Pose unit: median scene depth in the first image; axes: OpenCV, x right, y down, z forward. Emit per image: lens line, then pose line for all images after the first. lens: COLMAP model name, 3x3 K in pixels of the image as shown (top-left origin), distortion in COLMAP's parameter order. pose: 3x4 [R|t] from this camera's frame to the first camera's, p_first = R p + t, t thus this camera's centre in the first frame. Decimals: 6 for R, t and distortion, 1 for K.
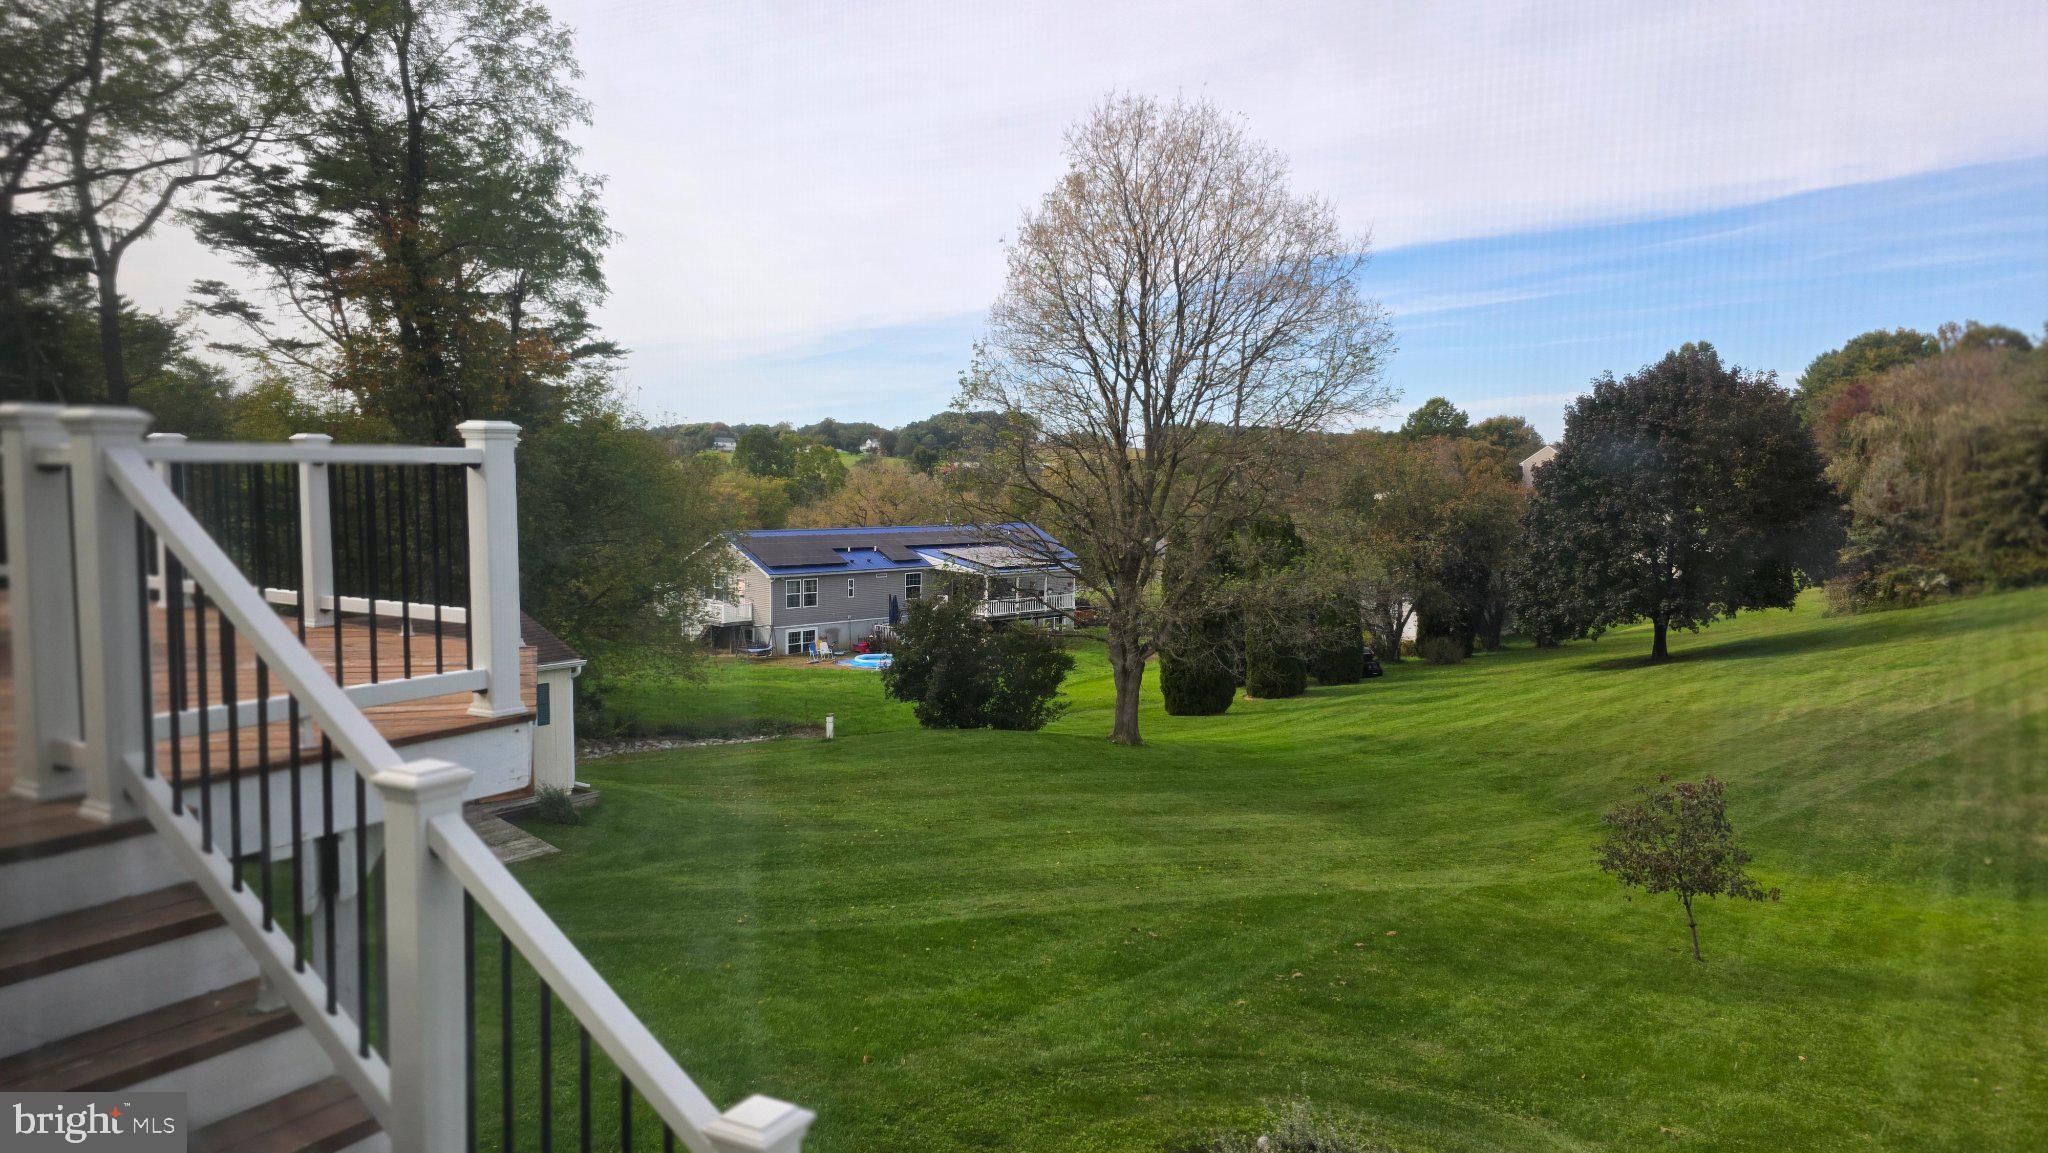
lens RADIAL K [[1389.7, 0, 1030.6], [0, 1389.7, 595.2], [0, 0, 1]] dist [0.072882, -0.026965]
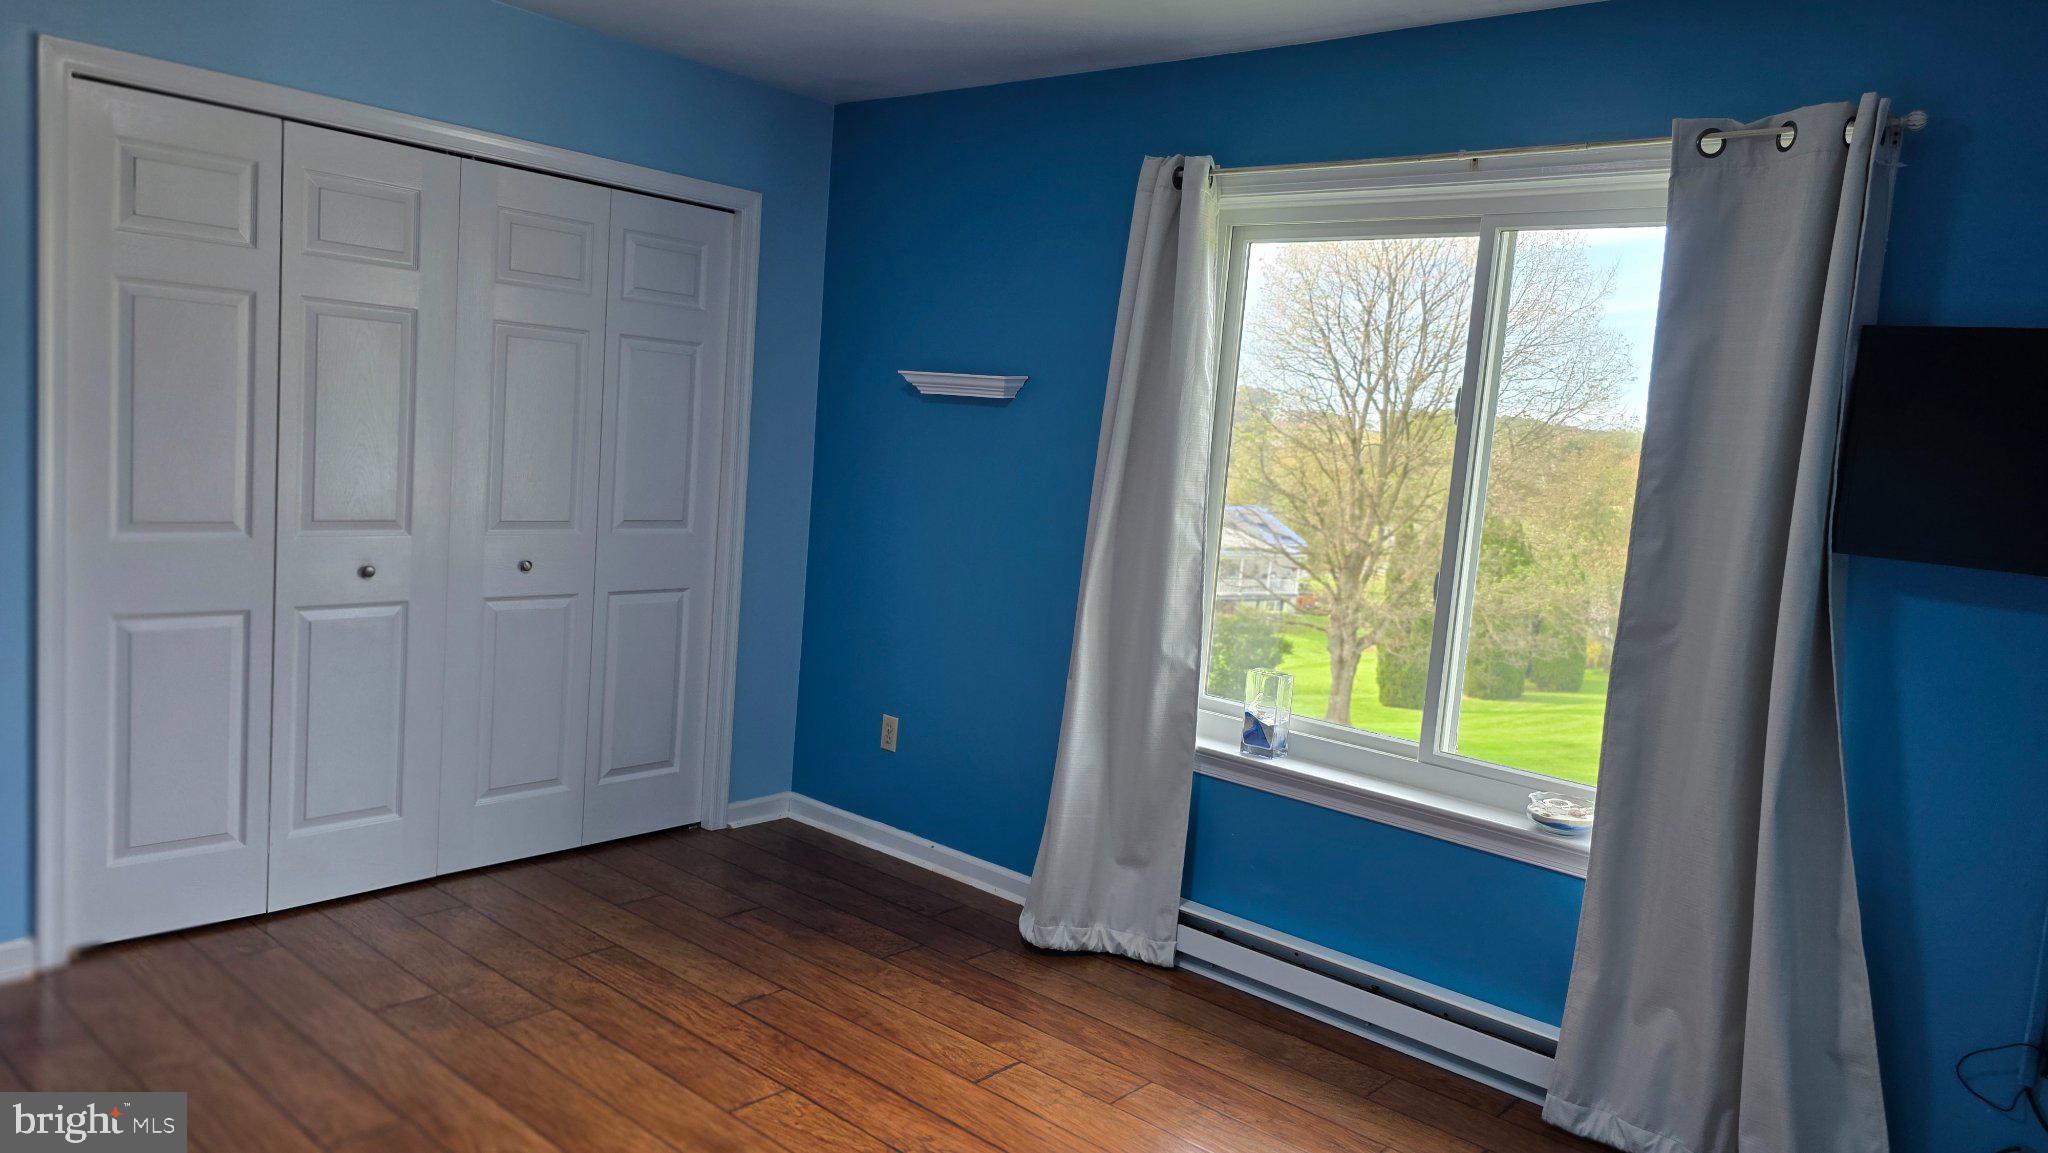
lens RADIAL K [[1389.7, 0, 1030.6], [0, 1389.7, 595.2], [0, 0, 1]] dist [0.072882, -0.026965]
pose [[0.984633, 0.082762, -0.153777, -0.007125], [-0.079368, 0.996449, 0.028097, -0.007039], [0.155556, -0.015460, 0.987706, -0.103035]]
